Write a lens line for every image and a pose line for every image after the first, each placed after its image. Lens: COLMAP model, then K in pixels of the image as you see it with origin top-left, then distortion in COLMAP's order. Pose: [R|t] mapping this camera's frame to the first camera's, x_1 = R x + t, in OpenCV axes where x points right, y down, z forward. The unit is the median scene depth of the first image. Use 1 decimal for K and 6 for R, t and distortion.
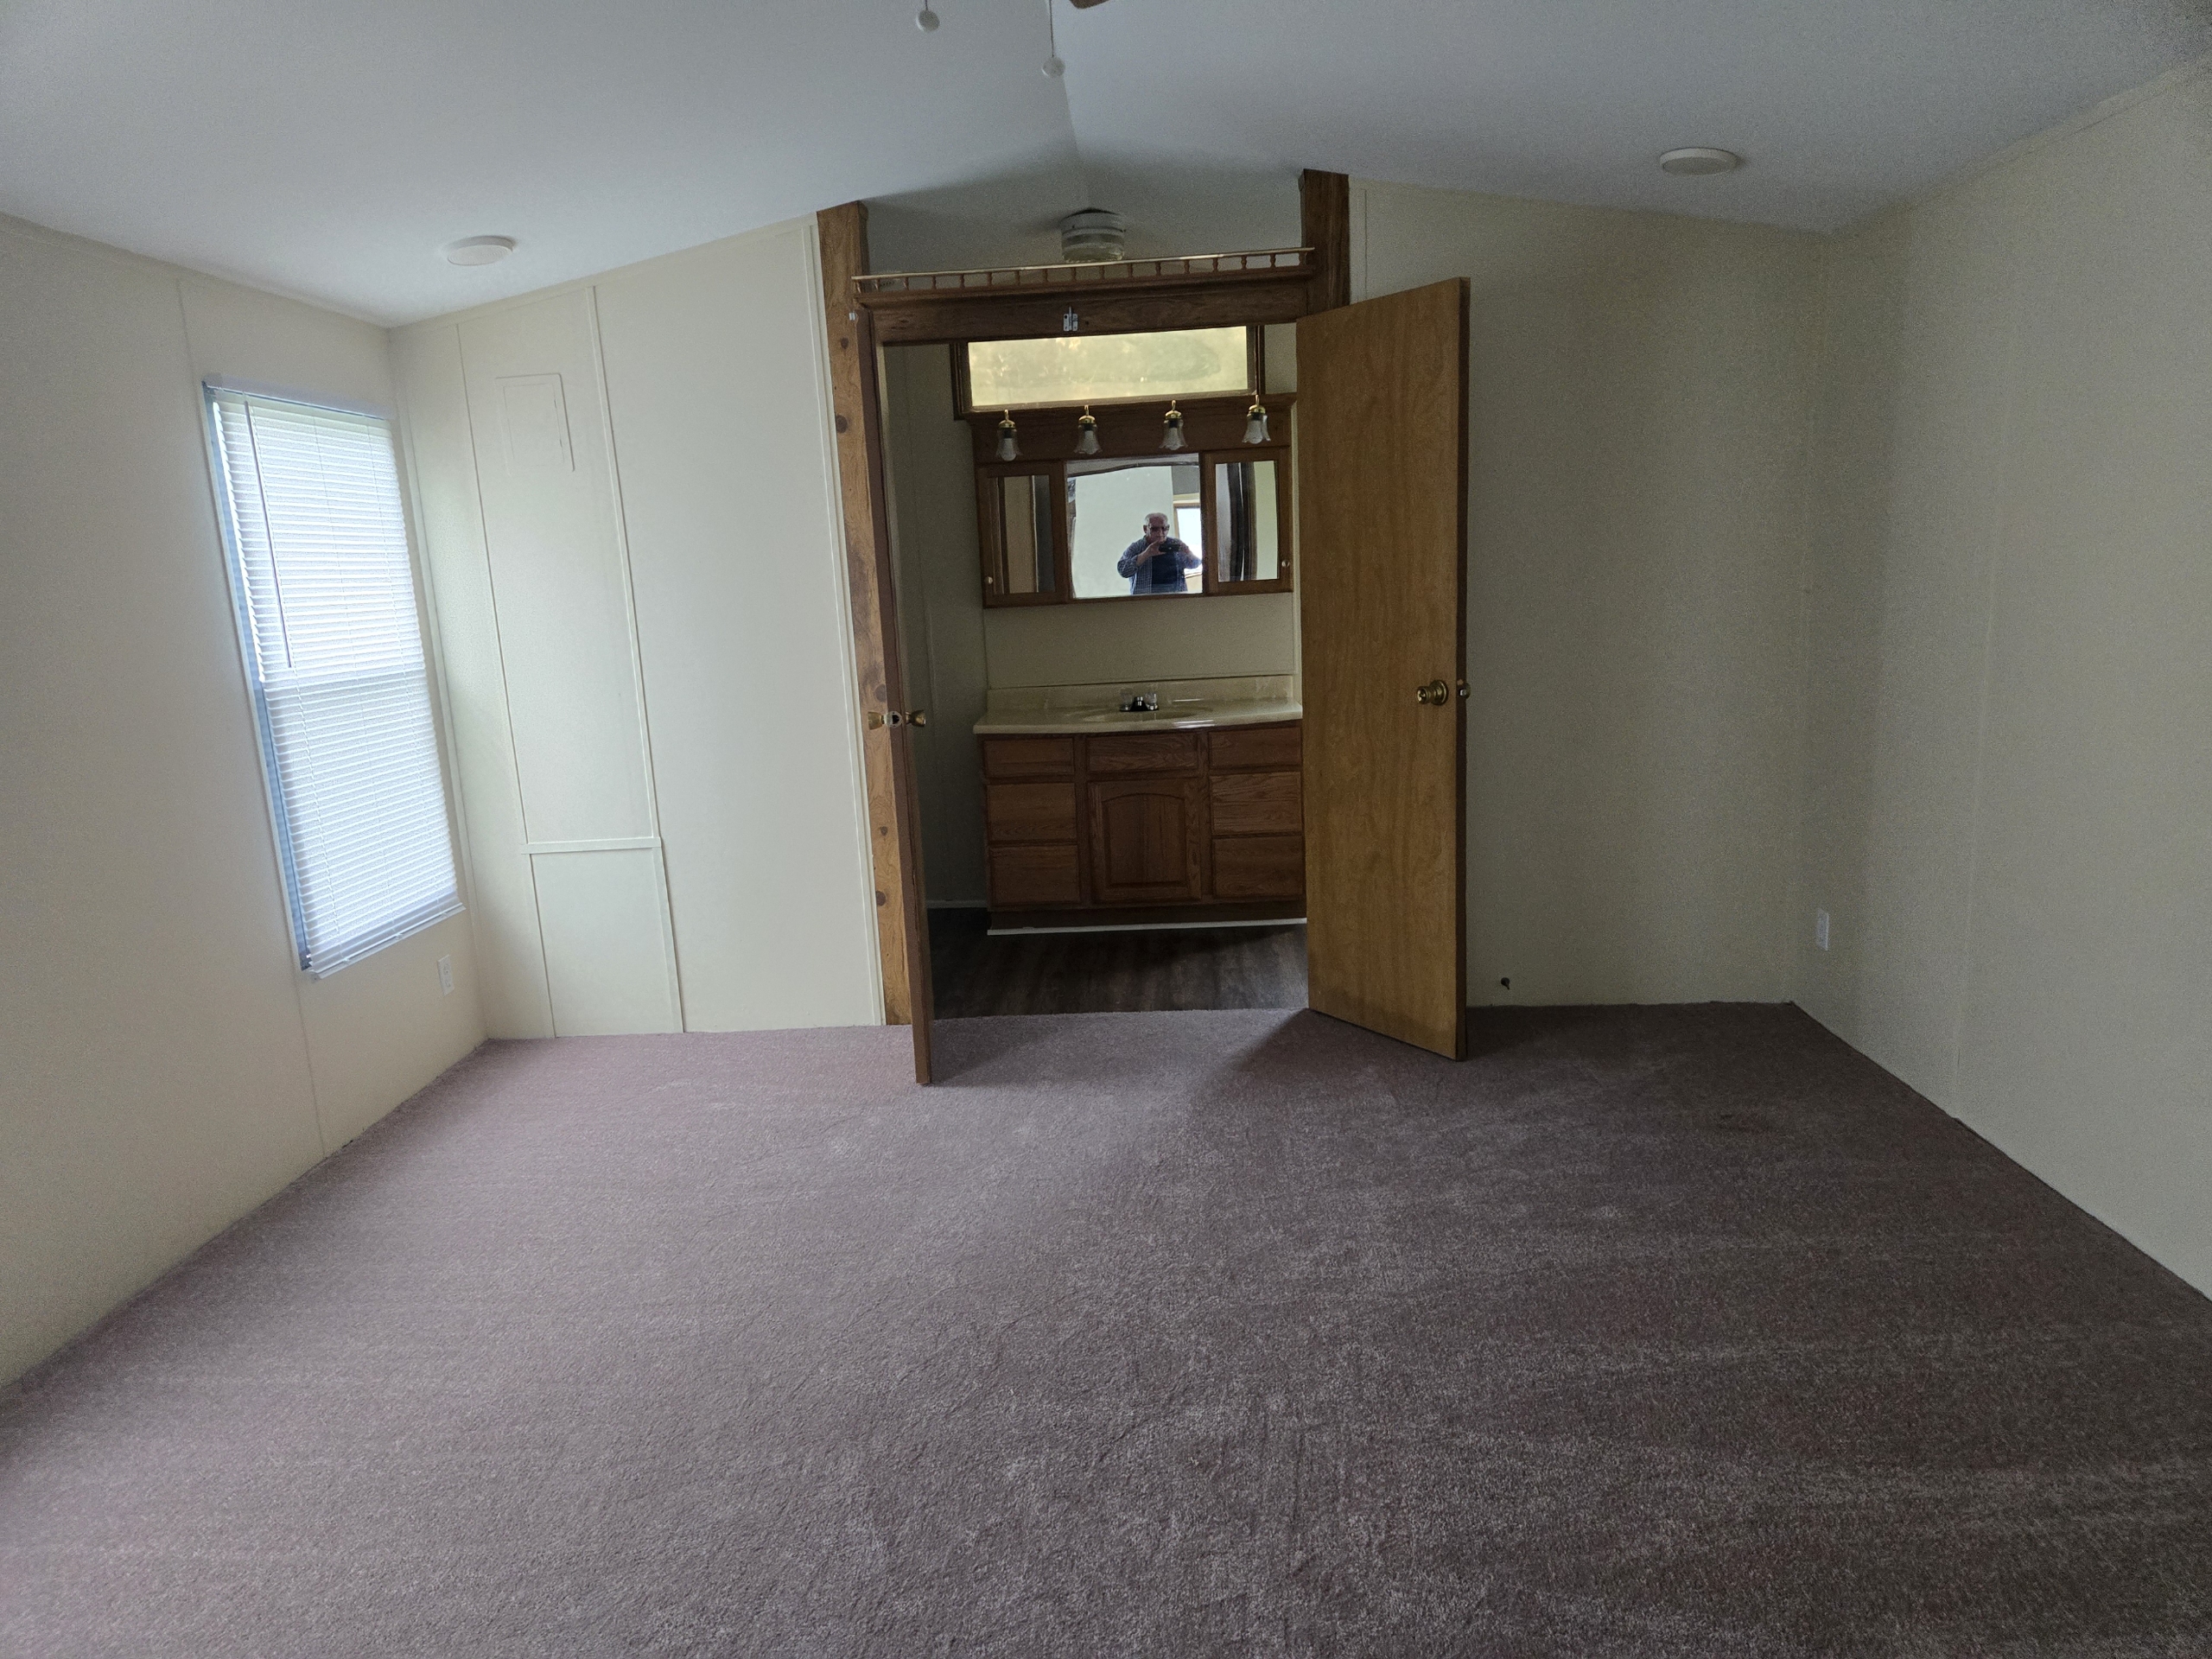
lens RADIAL K [[1492.2, 0, 1106.0], [0, 1492.2, 829.5], [0, 0, 1]] dist [0.004332, 0.000435]
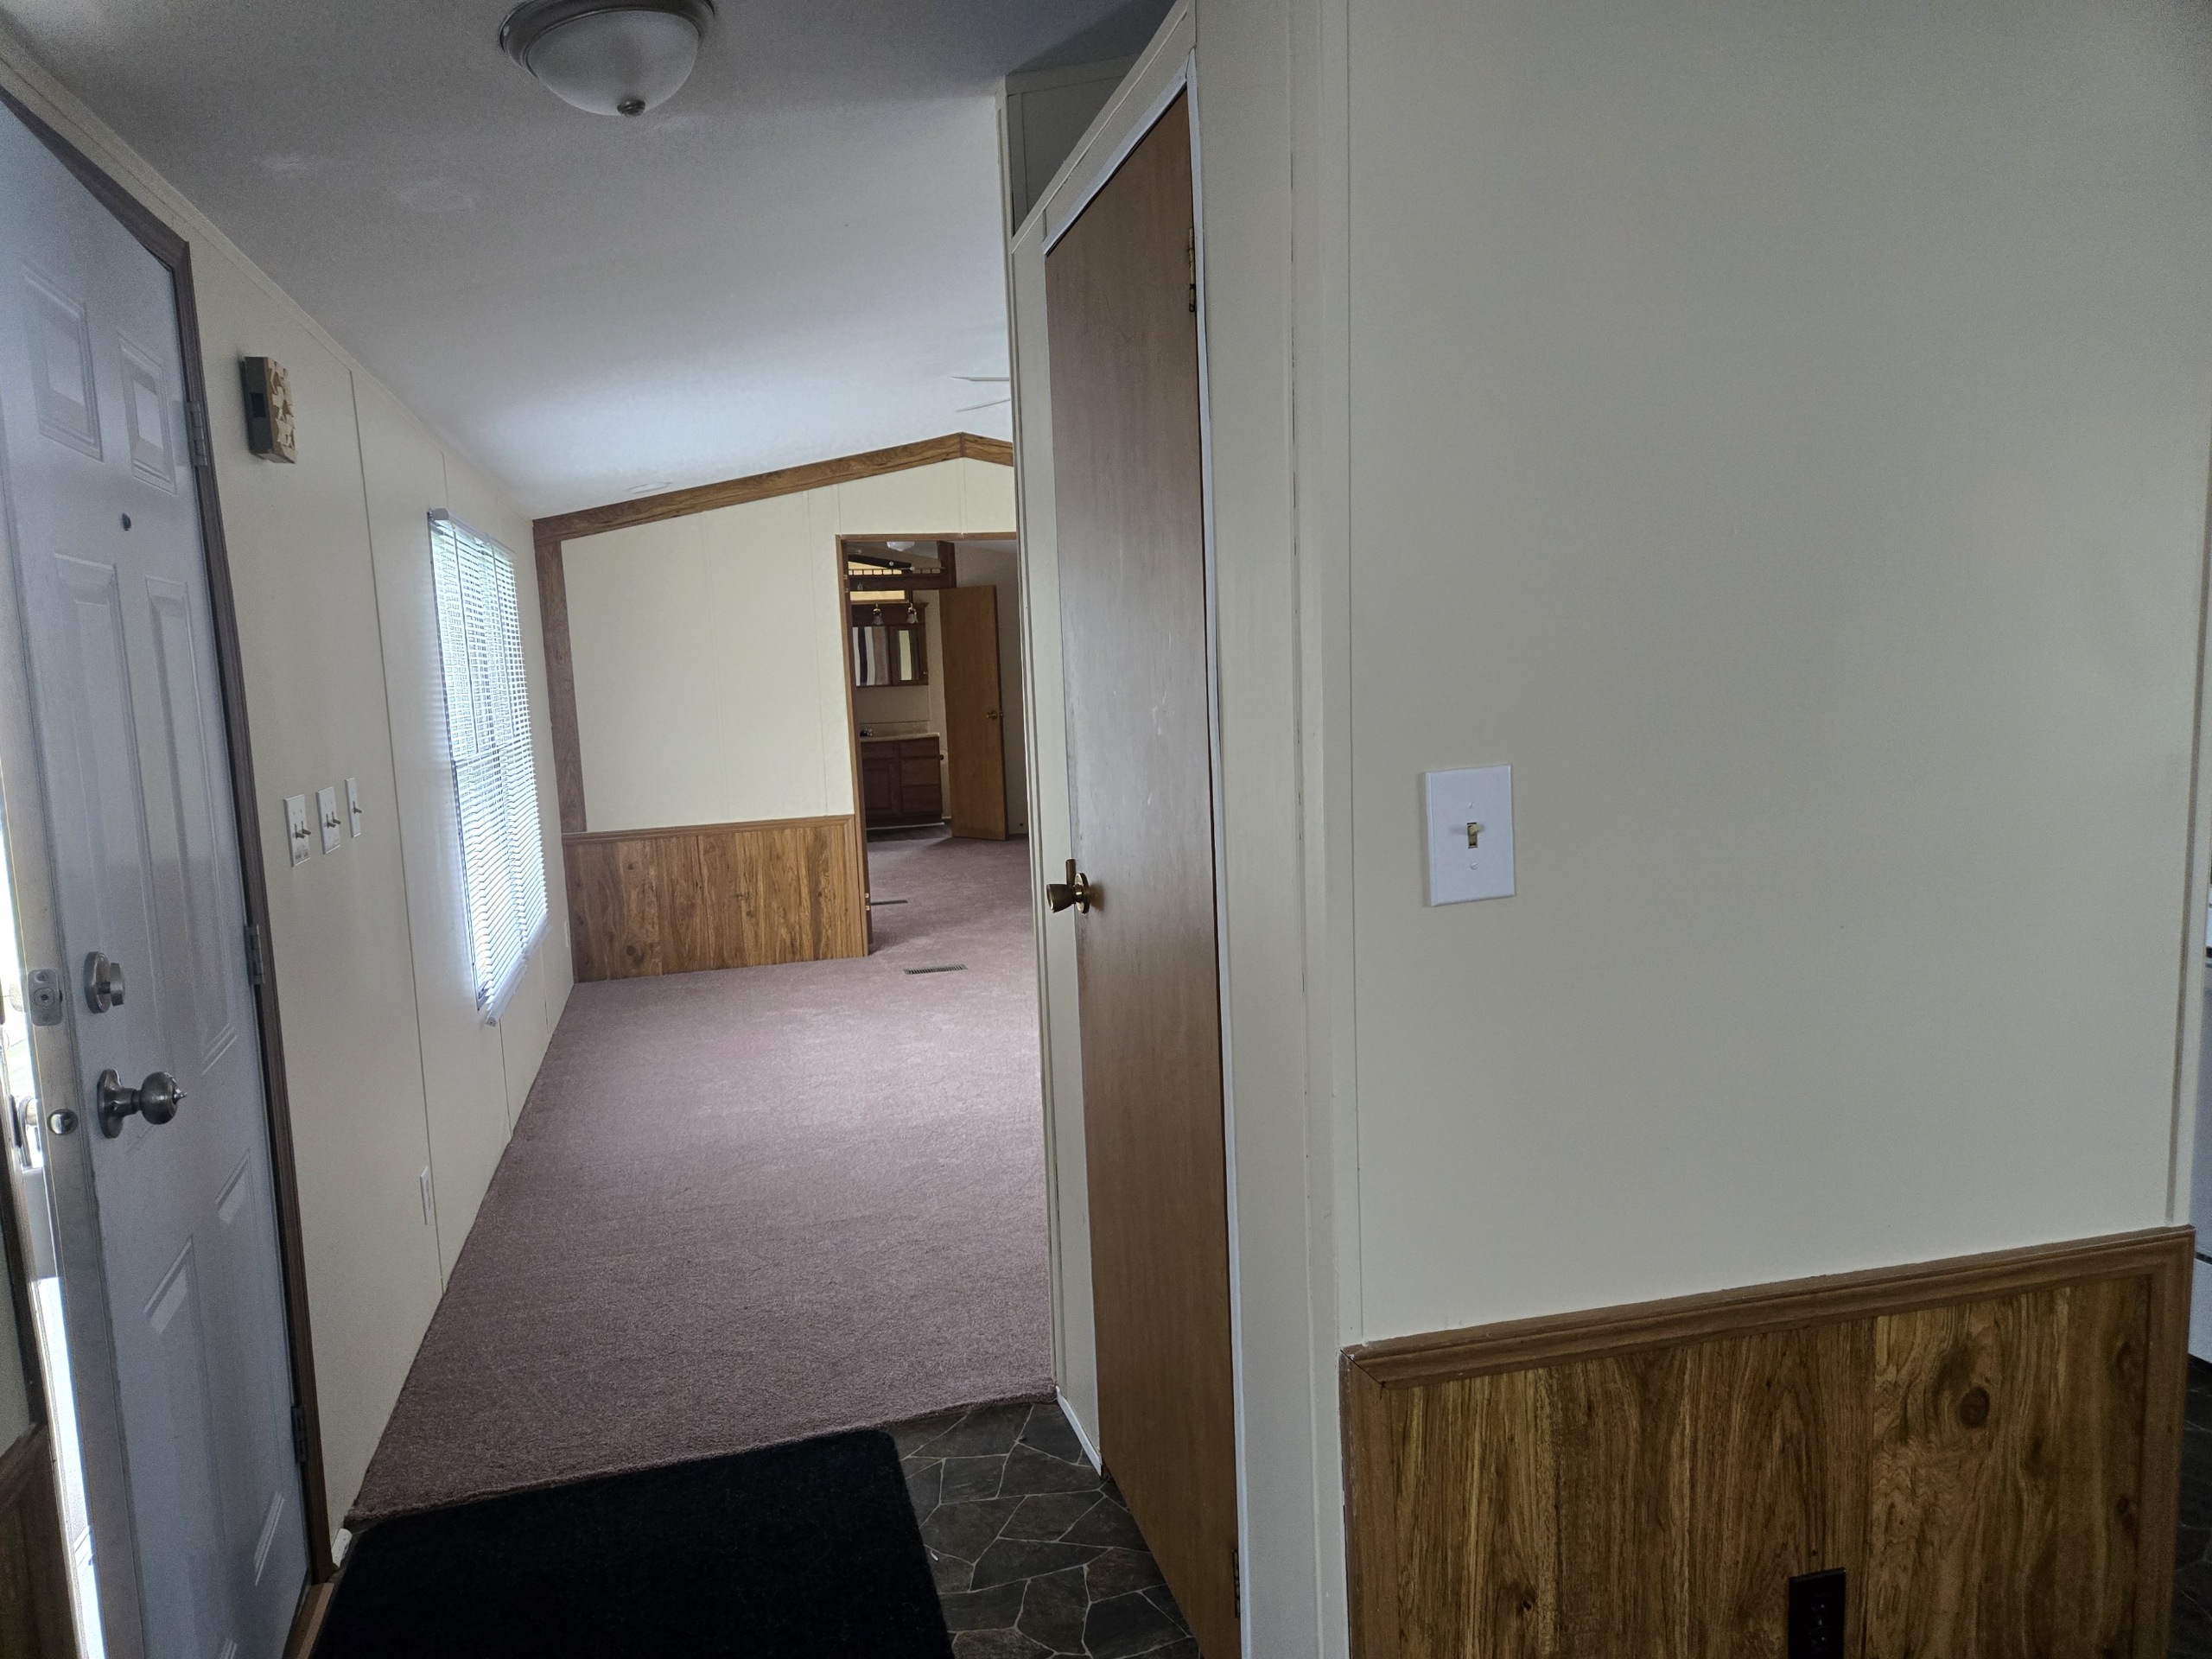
lens RADIAL K [[1492.2, 0, 1106.0], [0, 1492.2, 829.5], [0, 0, 1]] dist [0.004332, 0.000435]
pose [[0.953135, -0.040762, 0.299787, -0.447107], [0.061637, 0.996263, -0.060505, 0.316568], [-0.296200, 0.076148, 0.952086, -1.808480]]
